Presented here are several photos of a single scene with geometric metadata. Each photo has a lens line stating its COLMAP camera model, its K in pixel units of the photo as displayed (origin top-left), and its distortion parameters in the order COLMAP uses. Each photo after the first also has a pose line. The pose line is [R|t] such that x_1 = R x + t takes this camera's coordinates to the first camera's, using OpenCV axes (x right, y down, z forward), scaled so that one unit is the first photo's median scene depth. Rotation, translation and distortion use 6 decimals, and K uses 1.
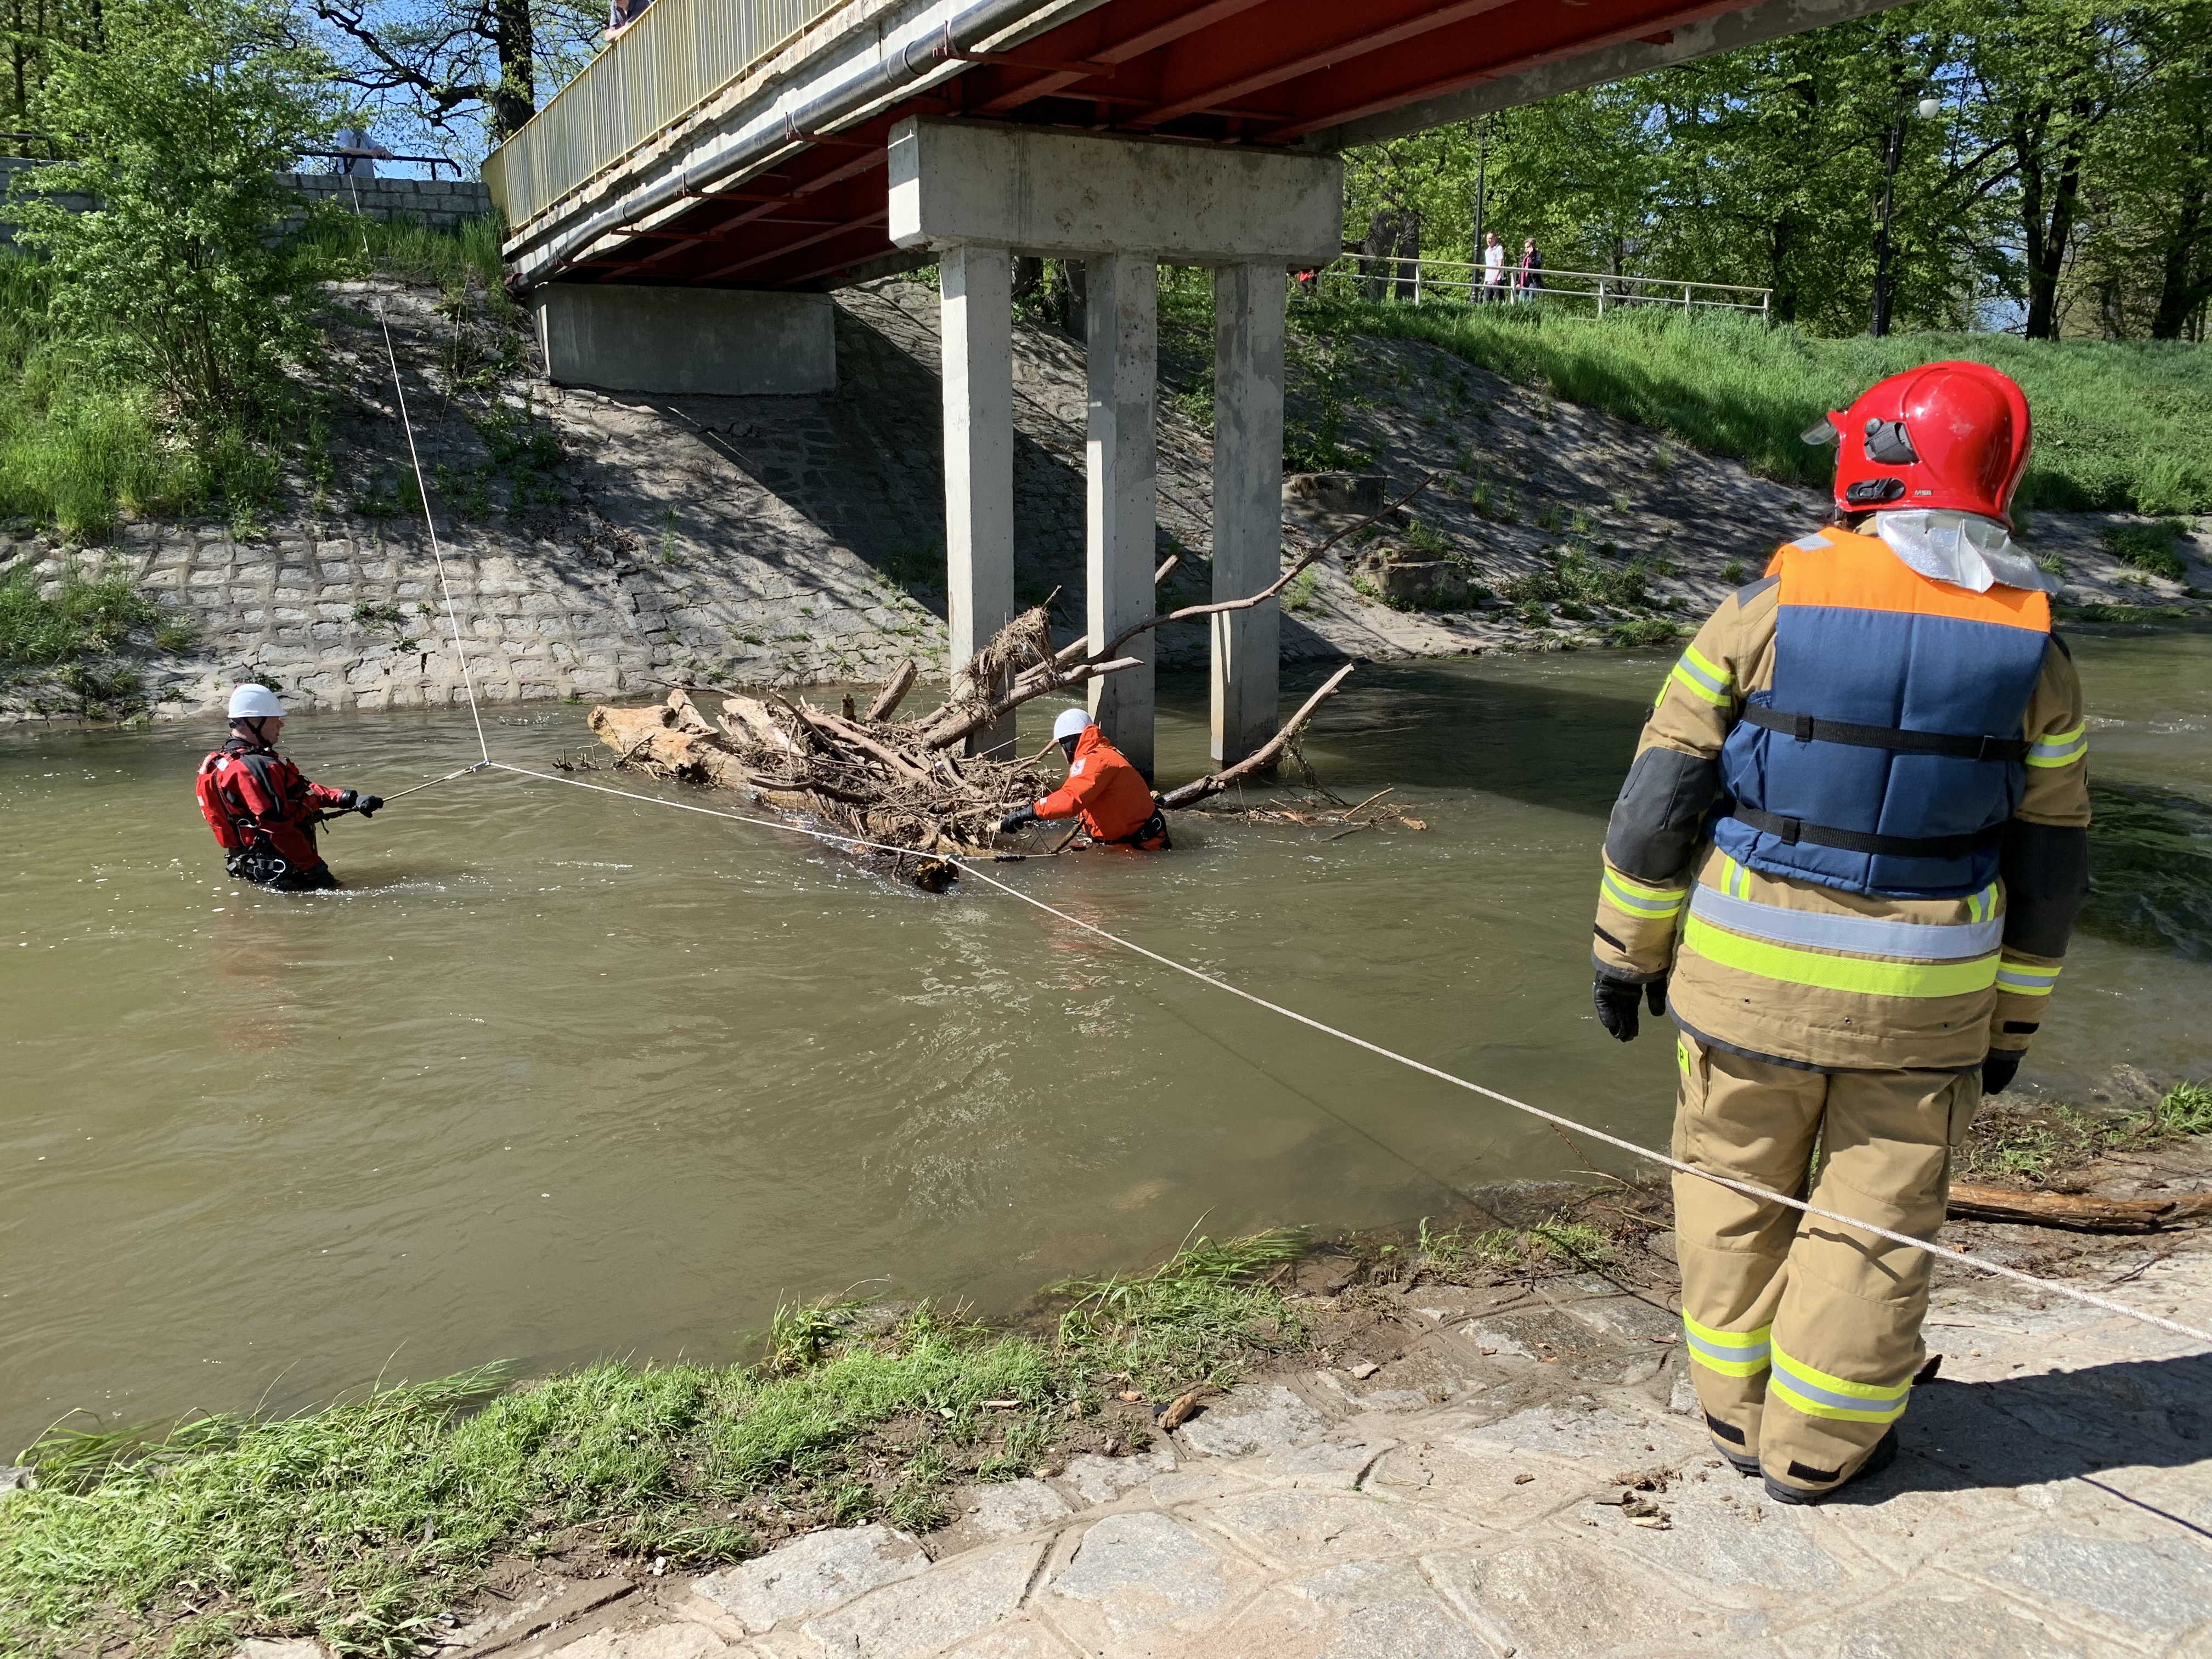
lens RADIAL K [[1707.1, 0, 1106.0], [0, 1707.1, 829.5], [0, 0, 1]] dist [0.011859, -0.003559]
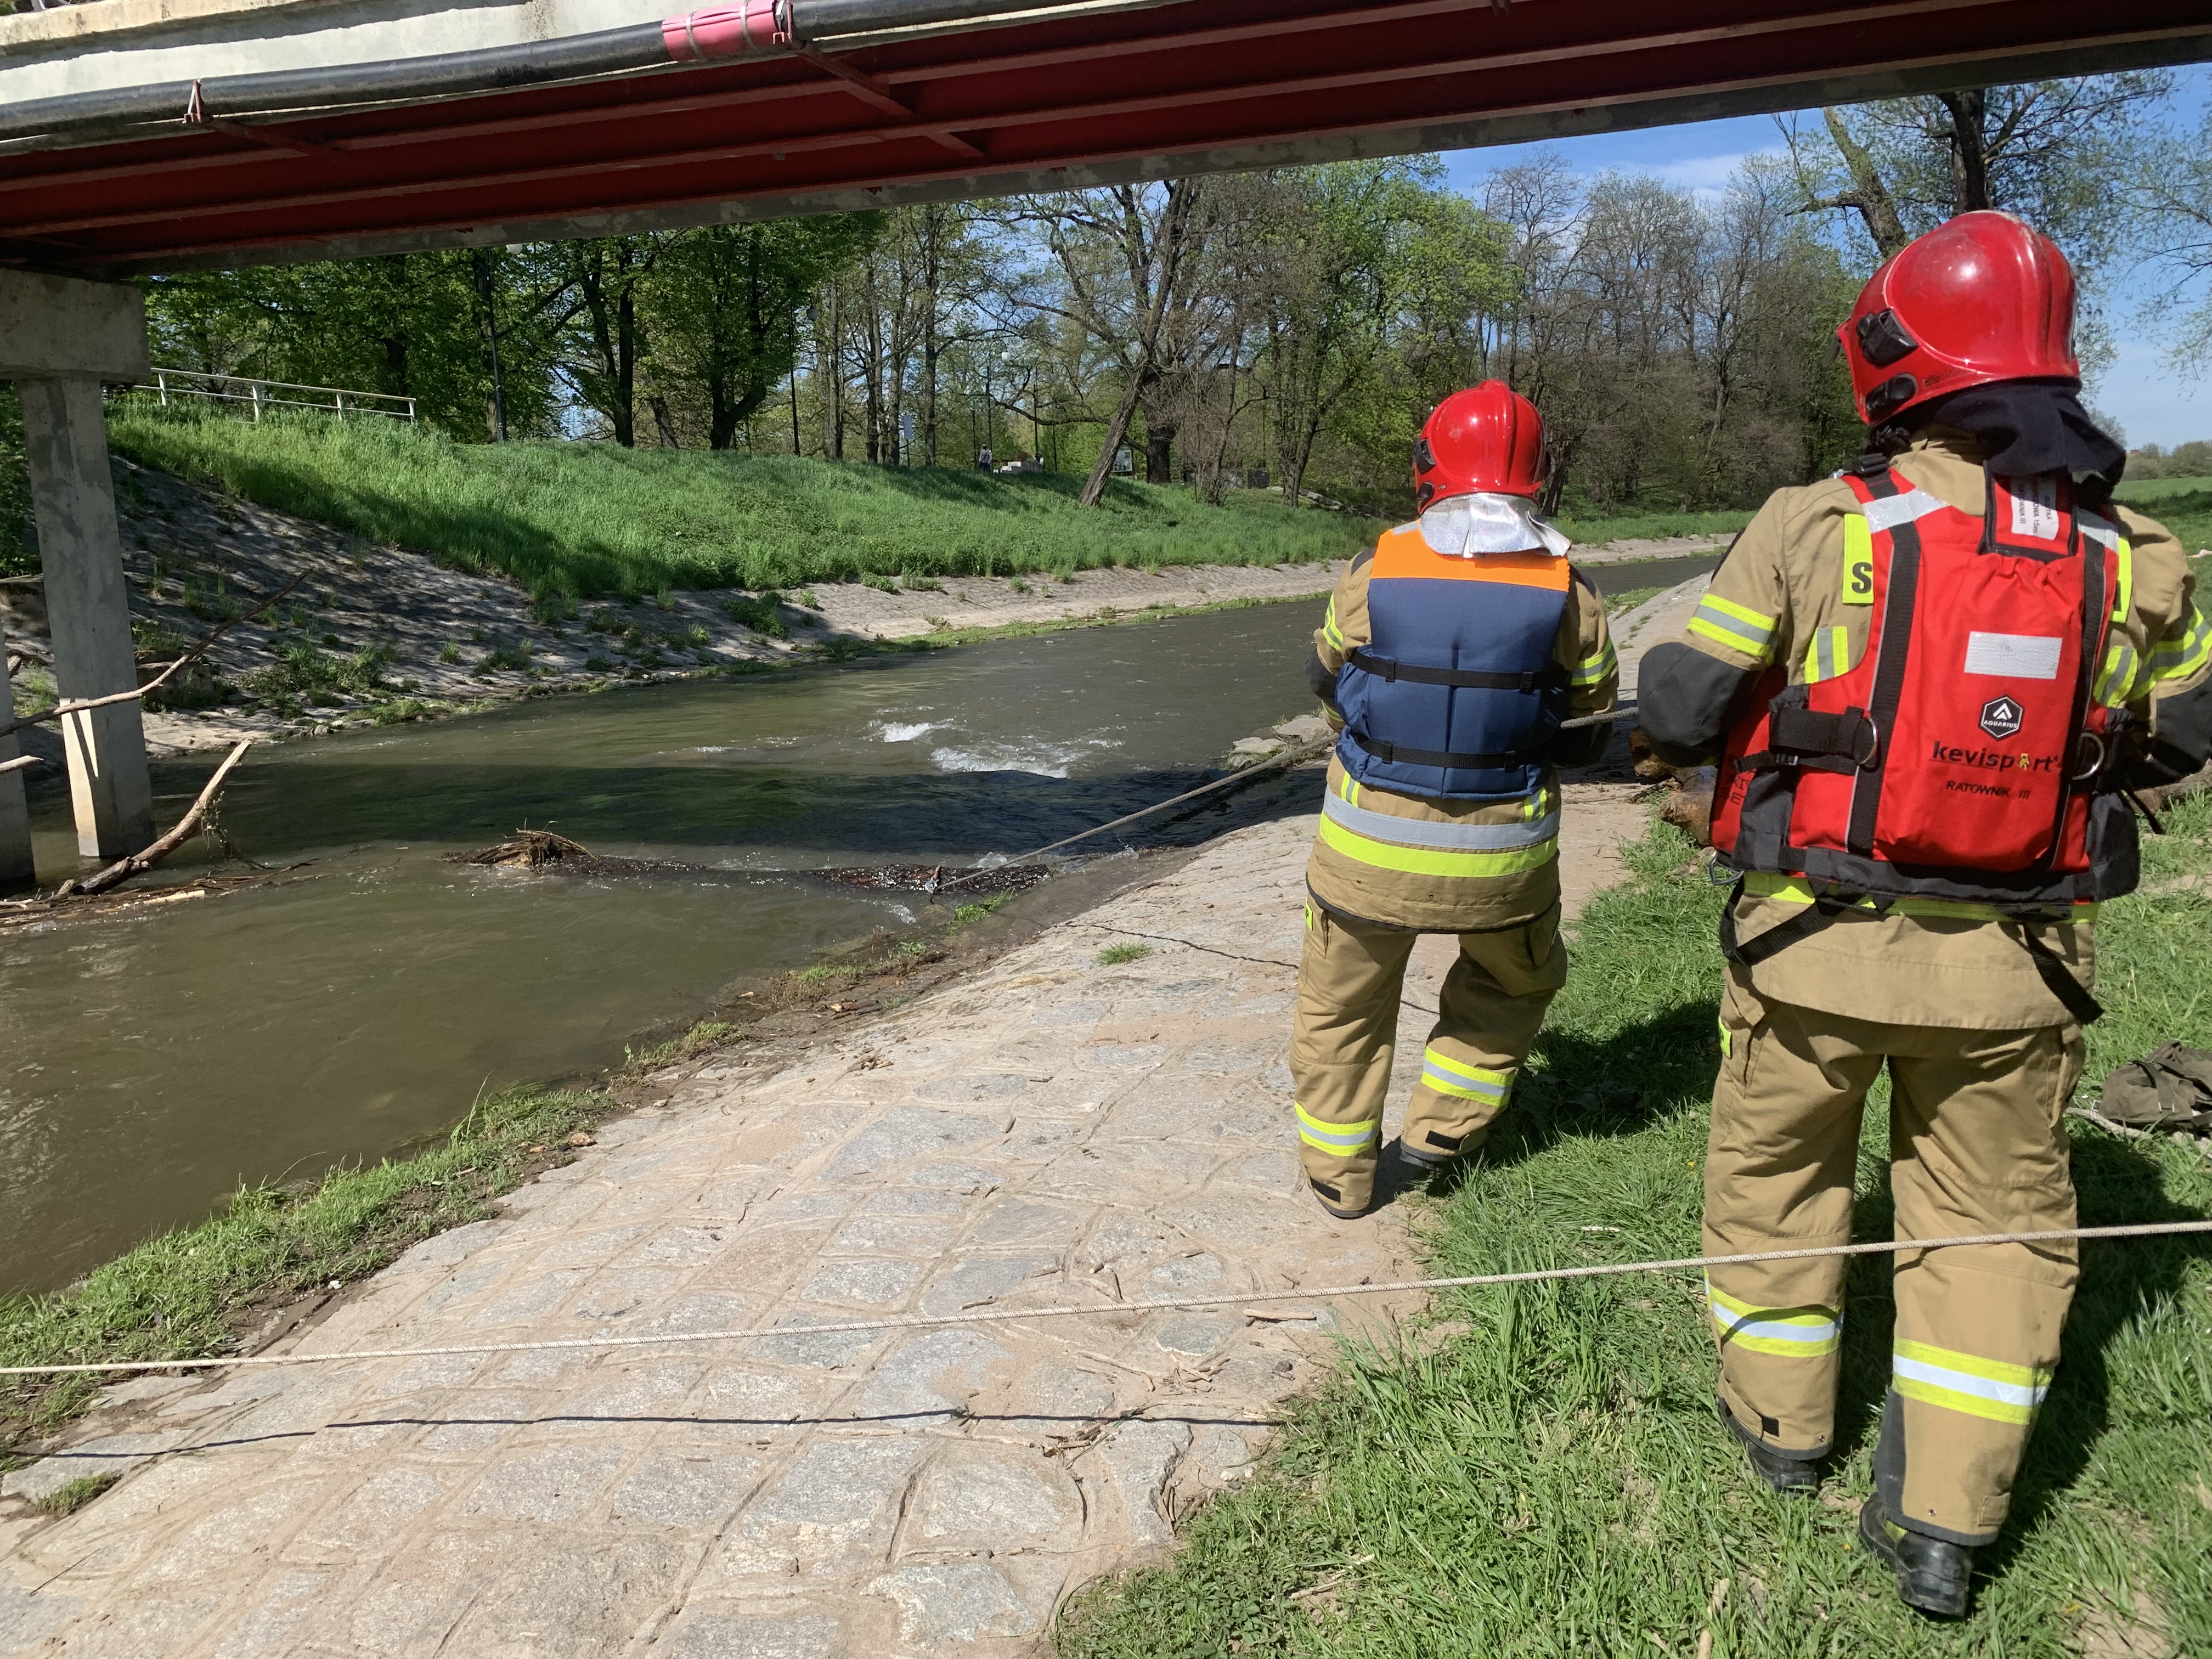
lens RADIAL K [[1688.3, 0, 1109.2], [0, 1688.3, 908.2], [0, 0, 1]] dist [0.066887, -0.160129]
pose [[0.714227, -0.168269, 0.679386, -0.165543], [0.173705, 0.982917, 0.060833, 0.029214], [-0.678016, 0.074564, 0.731255, -0.132187]]
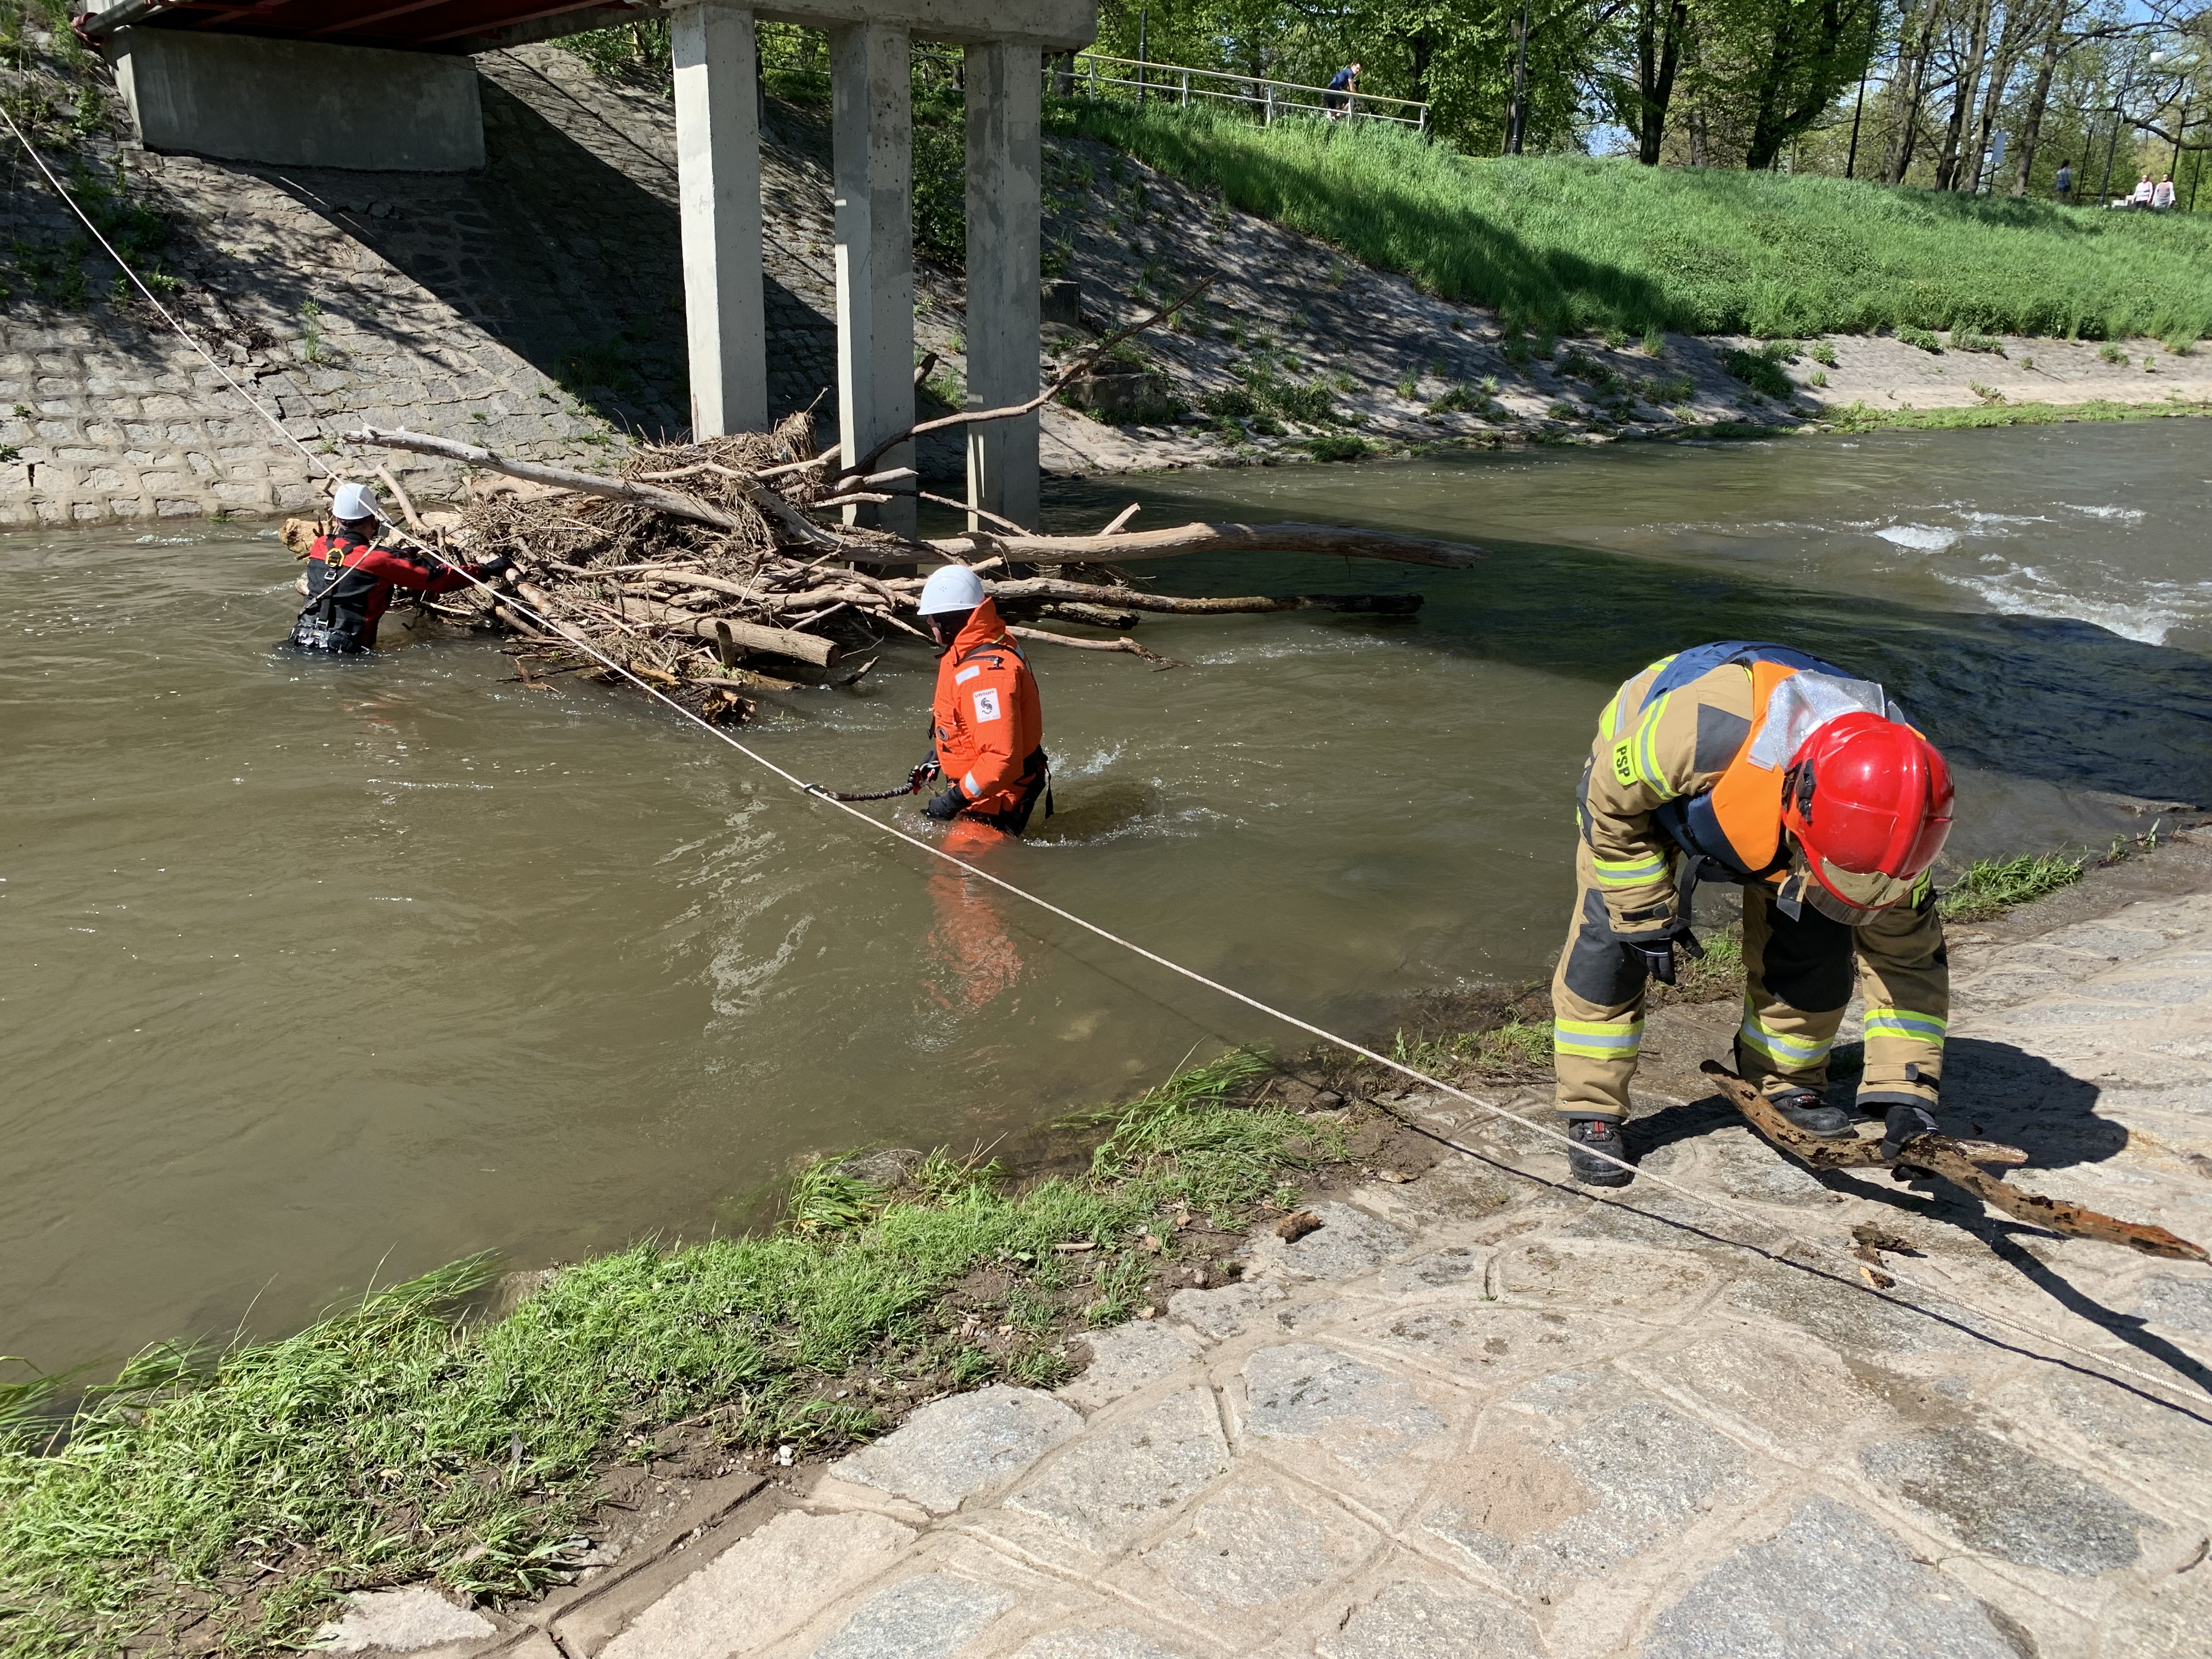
lens RADIAL K [[1706.1, 0, 1106.0], [0, 1706.1, 829.5], [0, 0, 1]] dist [0.010224, -0.003206]
pose [[0.976253, -0.043688, 0.212180, -0.061244], [0.021197, 0.994018, 0.107140, -0.000266], [-0.215592, -0.100098, 0.971340, 0.022299]]
